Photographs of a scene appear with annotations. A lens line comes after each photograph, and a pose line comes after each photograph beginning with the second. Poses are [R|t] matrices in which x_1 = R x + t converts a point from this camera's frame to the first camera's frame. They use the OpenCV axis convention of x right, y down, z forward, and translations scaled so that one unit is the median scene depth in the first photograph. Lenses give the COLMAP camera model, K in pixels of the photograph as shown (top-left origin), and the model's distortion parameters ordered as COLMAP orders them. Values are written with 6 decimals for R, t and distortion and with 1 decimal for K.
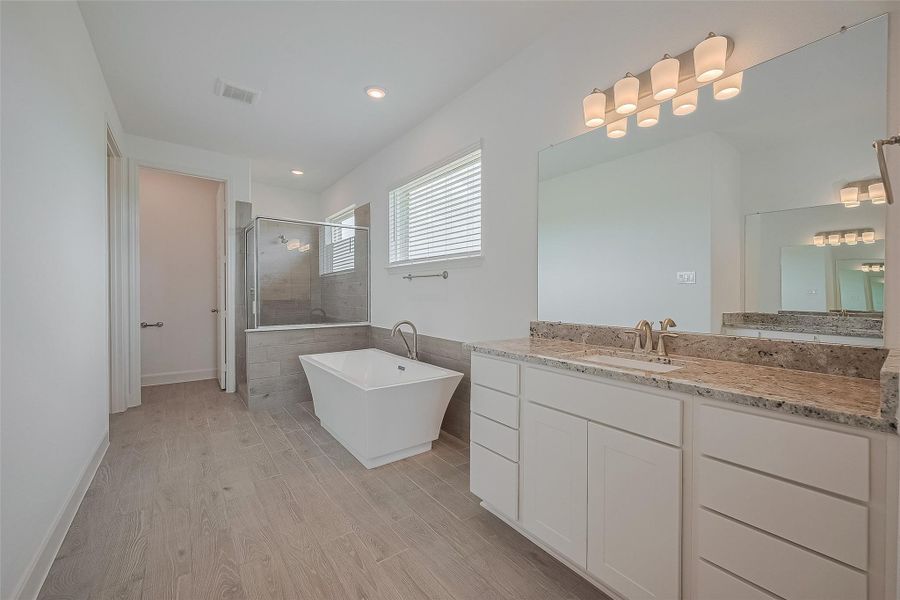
lens RADIAL K [[359.8, 0, 467.7], [0, 359.8, 299.1], [0, 0, 1]] dist [-0.002719, 0.000769]
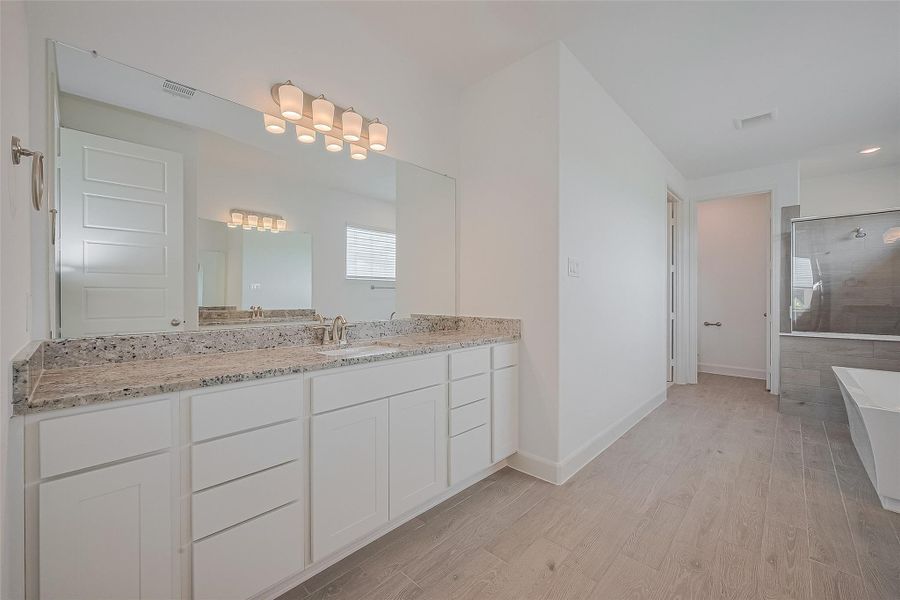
lens RADIAL K [[359.8, 0, 450.8], [0, 359.8, 299.4], [0, 0, 1]] dist [-0.002719, 0.000769]
pose [[0.137276, -0.003019, -0.990528, 0.254339], [-0.011805, 0.999919, -0.004683, 0.003745], [0.990462, 0.012336, 0.137229, -0.068067]]
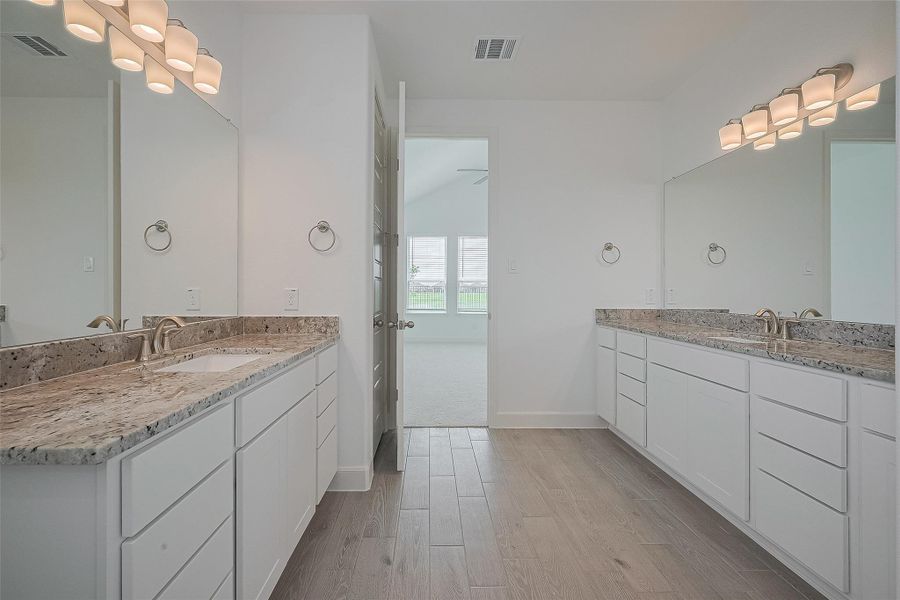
lens RADIAL K [[358.9, 0, 441.9], [0, 358.9, 290.8], [0, 0, 1]] dist [-0.002788, -0.000143]
pose [[-0.805853, -0.010334, 0.592025, -0.203512], [-0.000969, 0.999869, 0.016133, -0.007350], [-0.592114, 0.012427, -0.805758, 0.537556]]
